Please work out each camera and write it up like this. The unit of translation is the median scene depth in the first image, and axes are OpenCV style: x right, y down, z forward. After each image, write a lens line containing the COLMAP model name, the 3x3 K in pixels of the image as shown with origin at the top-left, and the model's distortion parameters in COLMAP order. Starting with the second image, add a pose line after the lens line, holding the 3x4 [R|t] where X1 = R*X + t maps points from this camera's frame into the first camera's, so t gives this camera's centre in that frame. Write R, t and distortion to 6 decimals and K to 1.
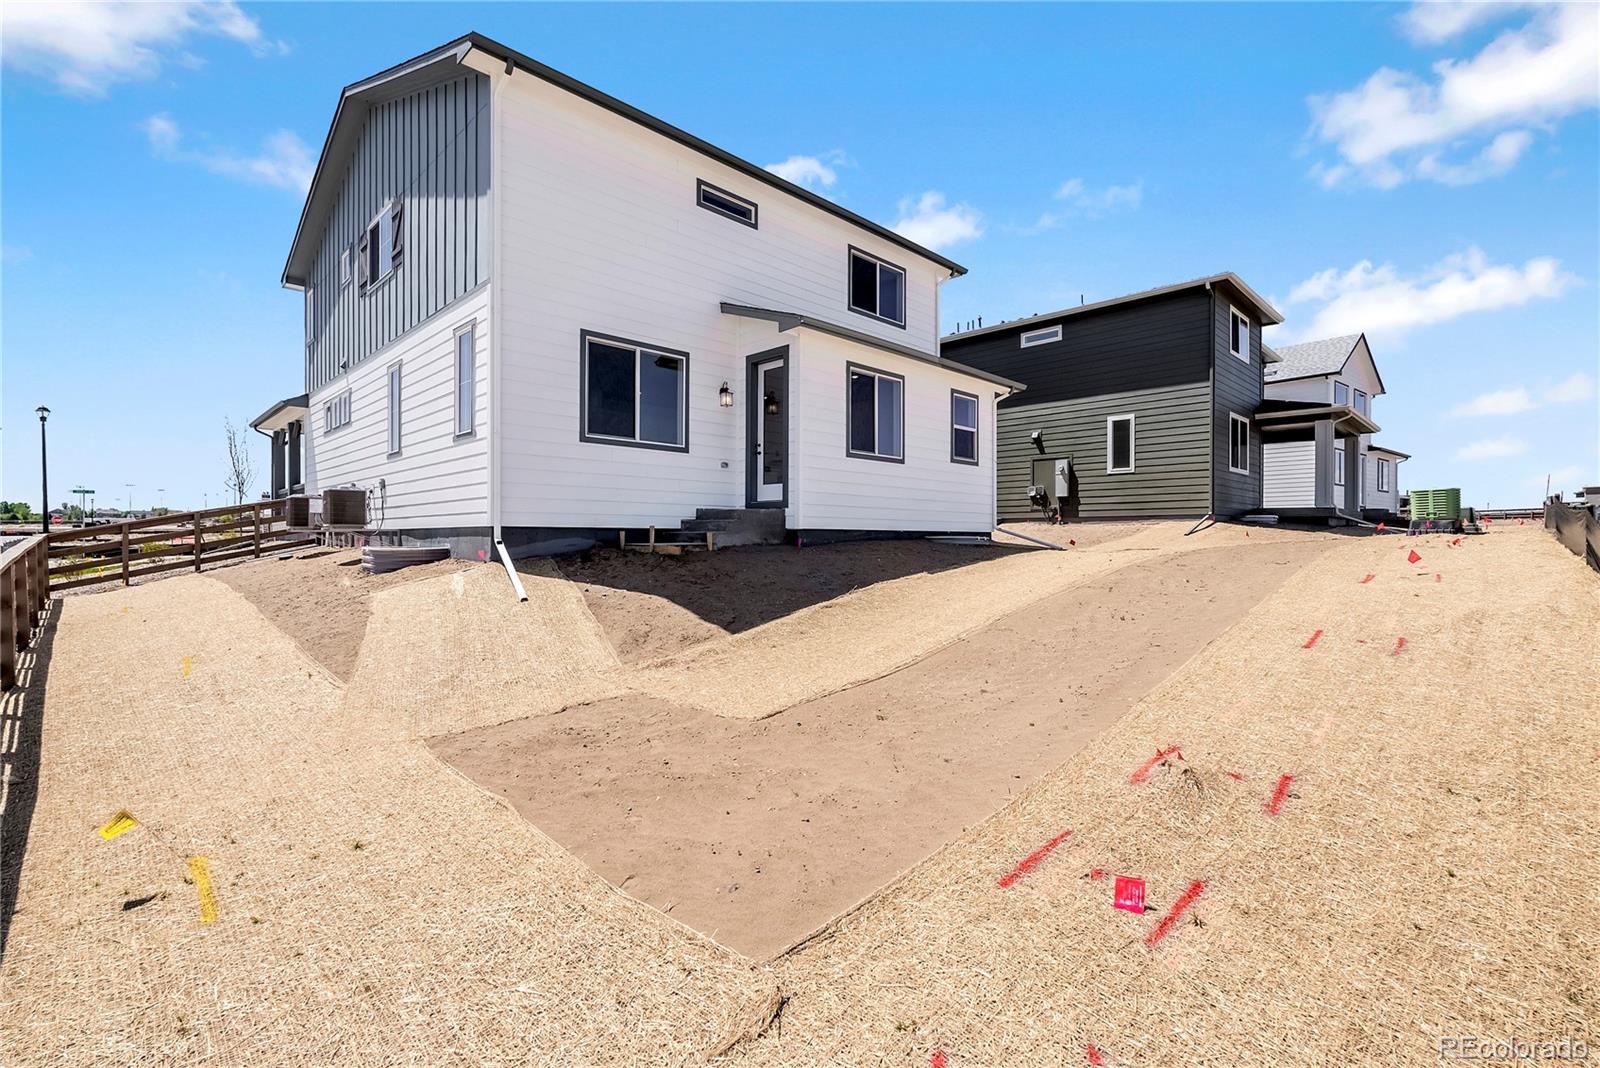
lens RADIAL K [[725.5, 0, 797.0], [0, 725.5, 535.5], [0, 0, 1]] dist [-0.003672, -0.000291]
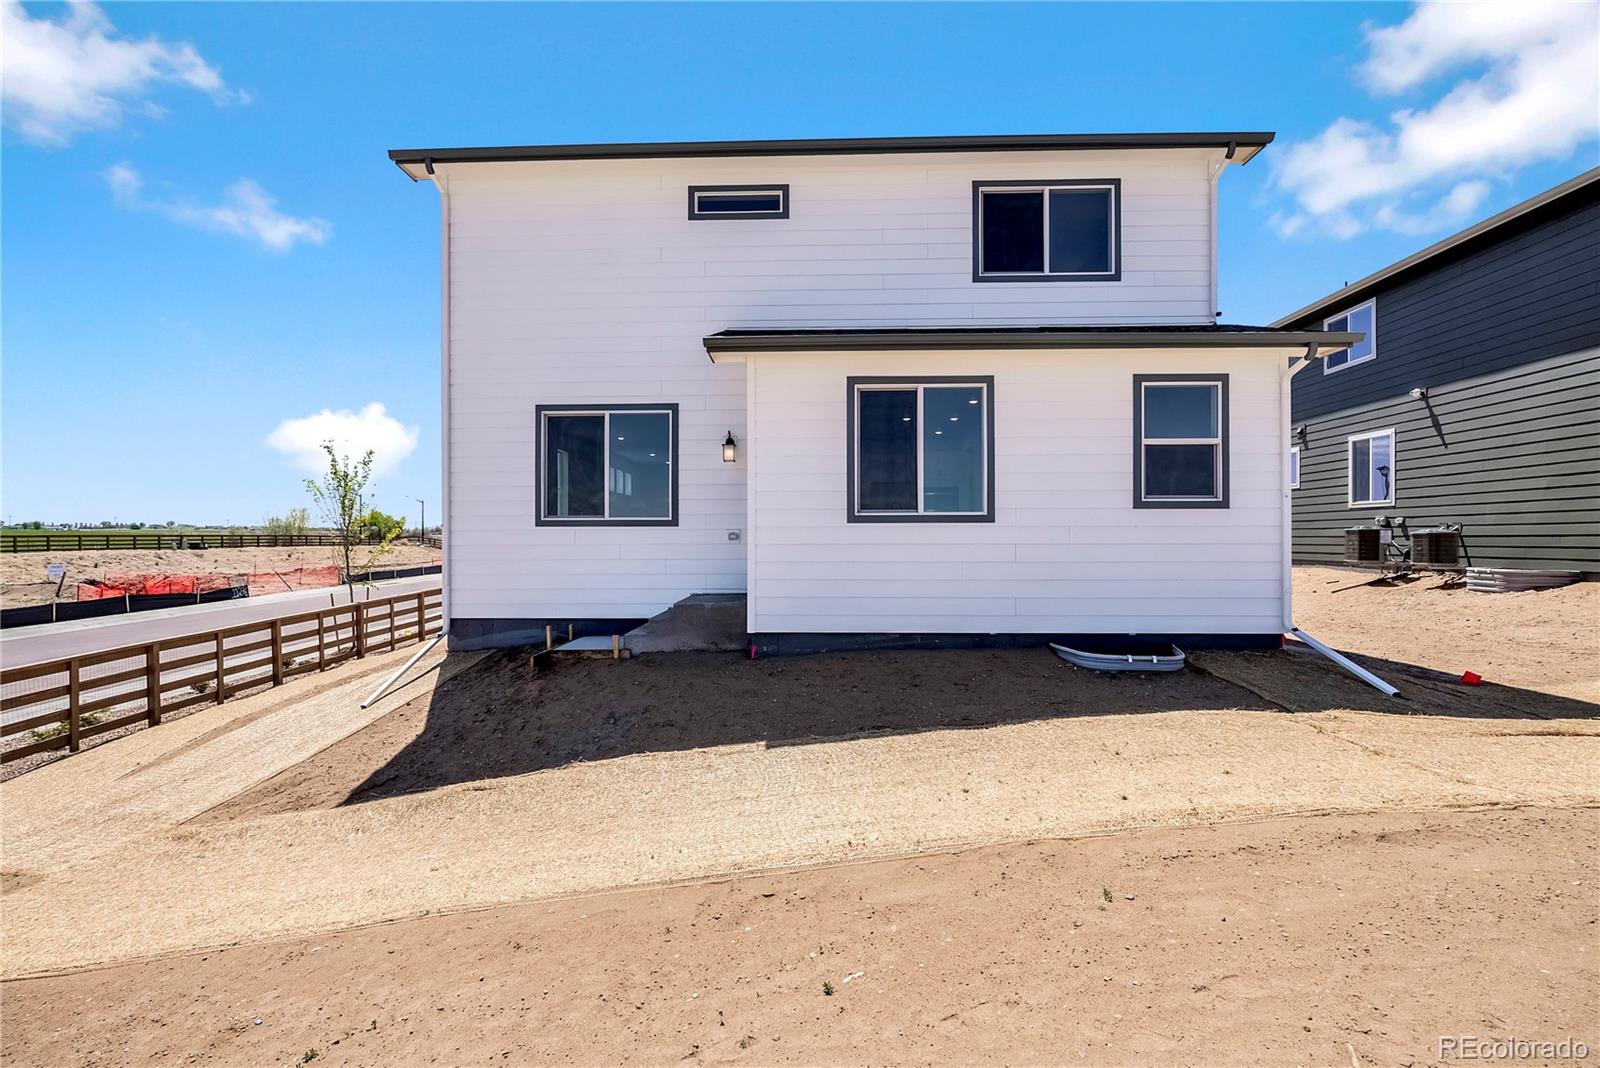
lens RADIAL K [[725.5, 0, 797.0], [0, 725.5, 535.5], [0, 0, 1]] dist [-0.003672, -0.000291]
pose [[0.685370, -0.010312, -0.728122, 0.531751], [0.006554, 0.999947, -0.007993, -0.094265], [0.728165, 0.000705, 0.685401, 0.530265]]
